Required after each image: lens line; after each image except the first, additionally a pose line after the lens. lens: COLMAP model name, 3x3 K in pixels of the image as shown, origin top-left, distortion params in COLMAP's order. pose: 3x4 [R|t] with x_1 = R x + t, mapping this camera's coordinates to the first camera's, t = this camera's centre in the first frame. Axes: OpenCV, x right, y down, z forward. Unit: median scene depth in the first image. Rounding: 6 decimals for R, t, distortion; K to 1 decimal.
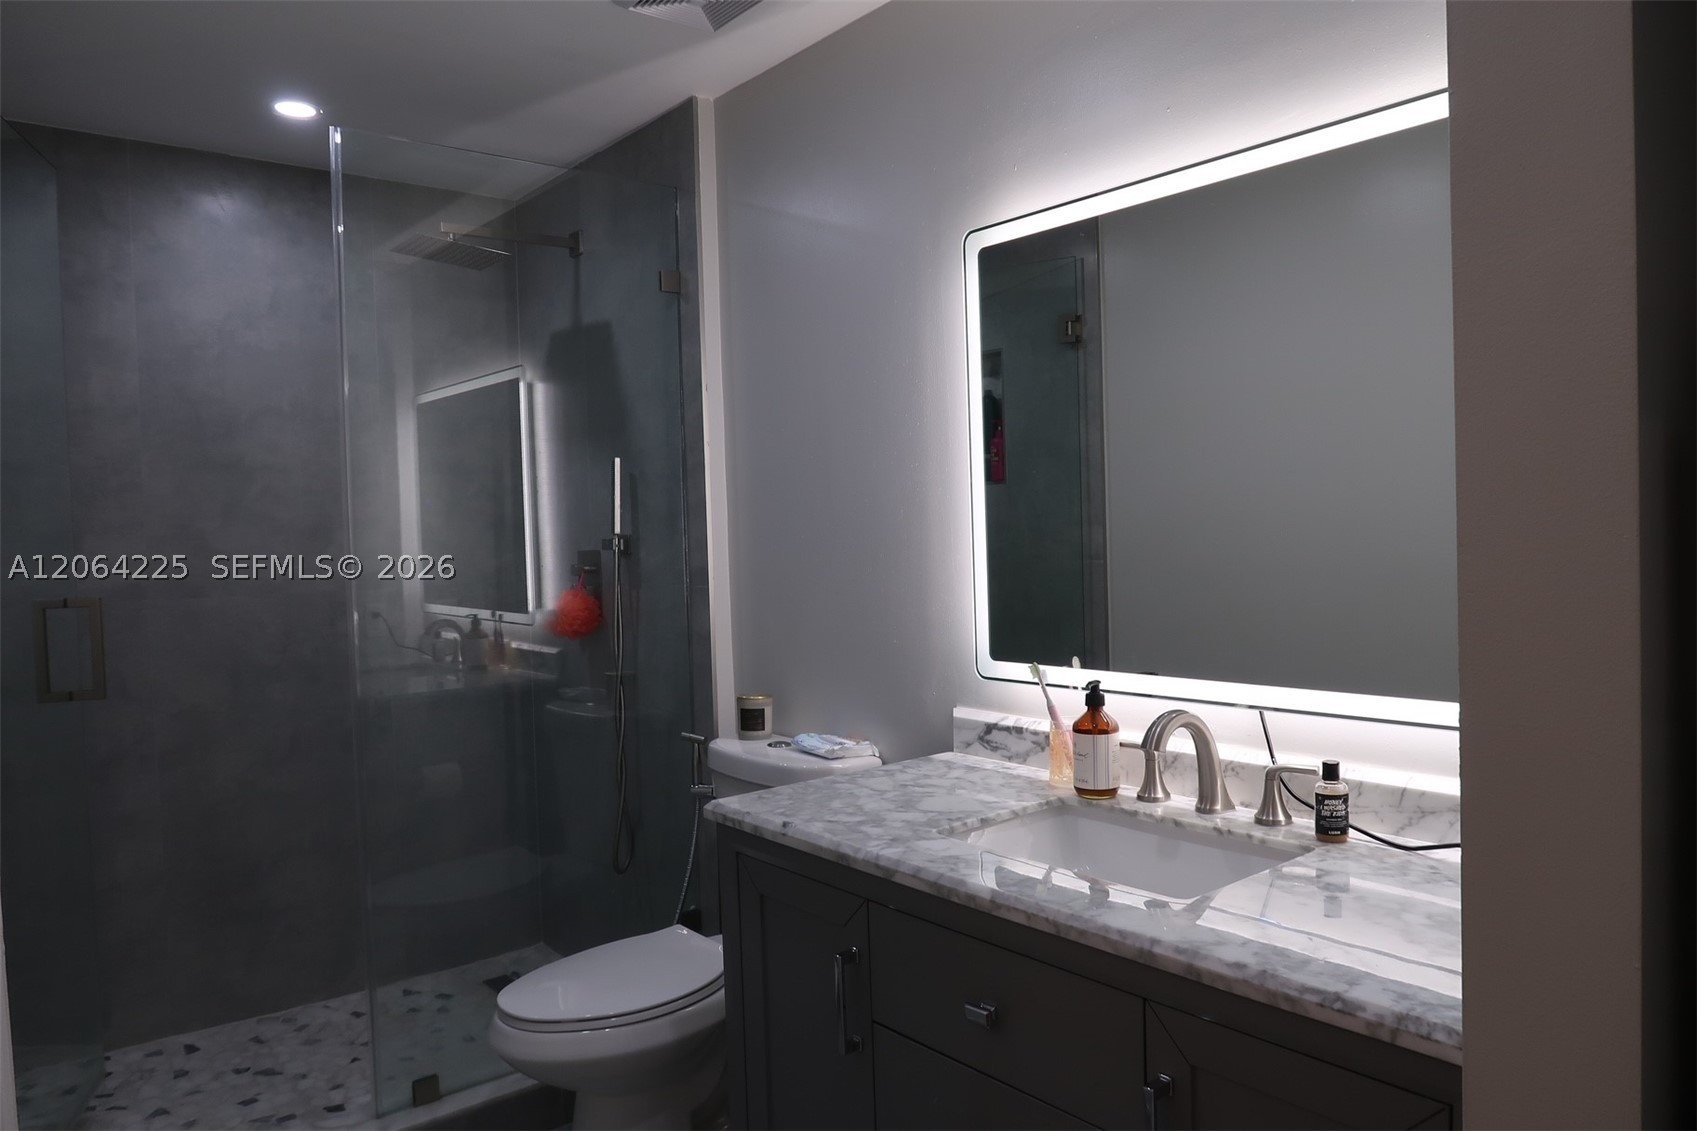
lens RADIAL K [[1166.9, 0, 848.5], [0, 1166.9, 565.5], [0, 0, 1]] dist [-0.027834, 0.002498]
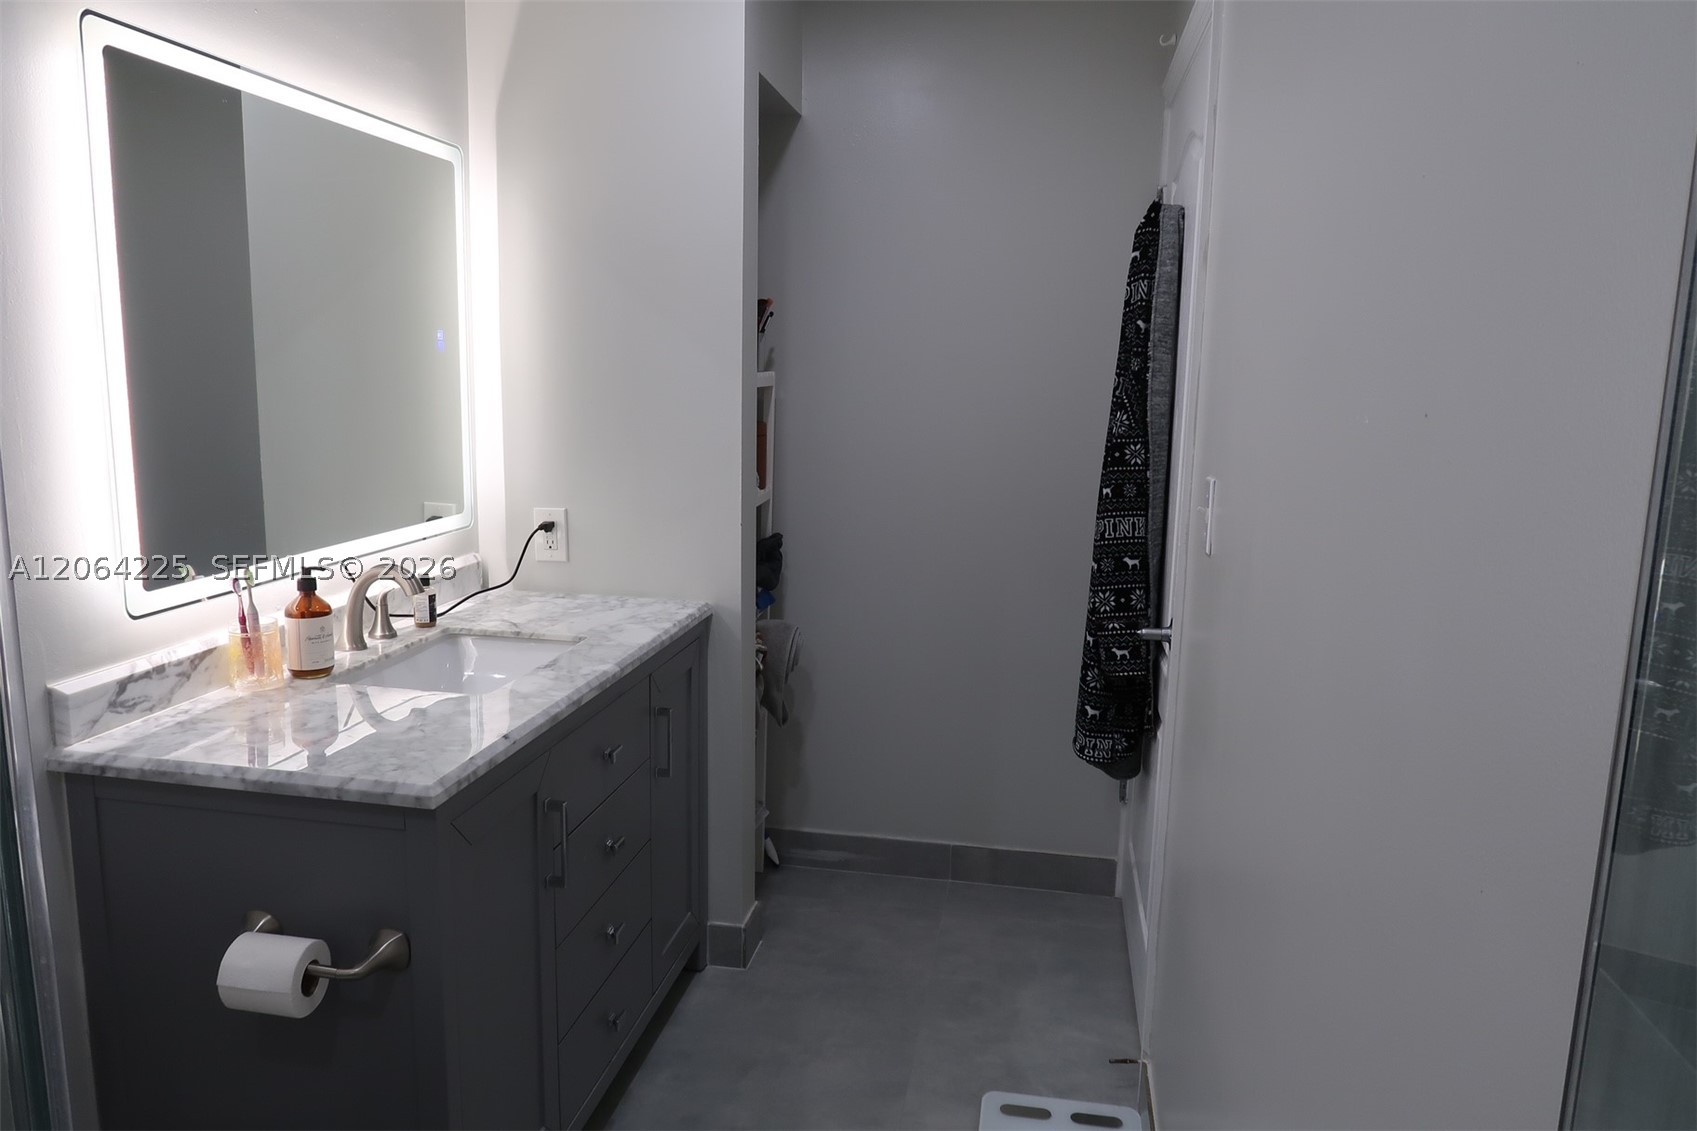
lens RADIAL K [[1166.9, 0, 848.5], [0, 1166.9, 565.5], [0, 0, 1]] dist [-0.027834, 0.002498]
pose [[-0.659388, -0.111081, 0.743551, -0.777546], [0.023014, 0.985578, 0.167647, -0.057126], [-0.751450, 0.127657, -0.647323, 1.158184]]
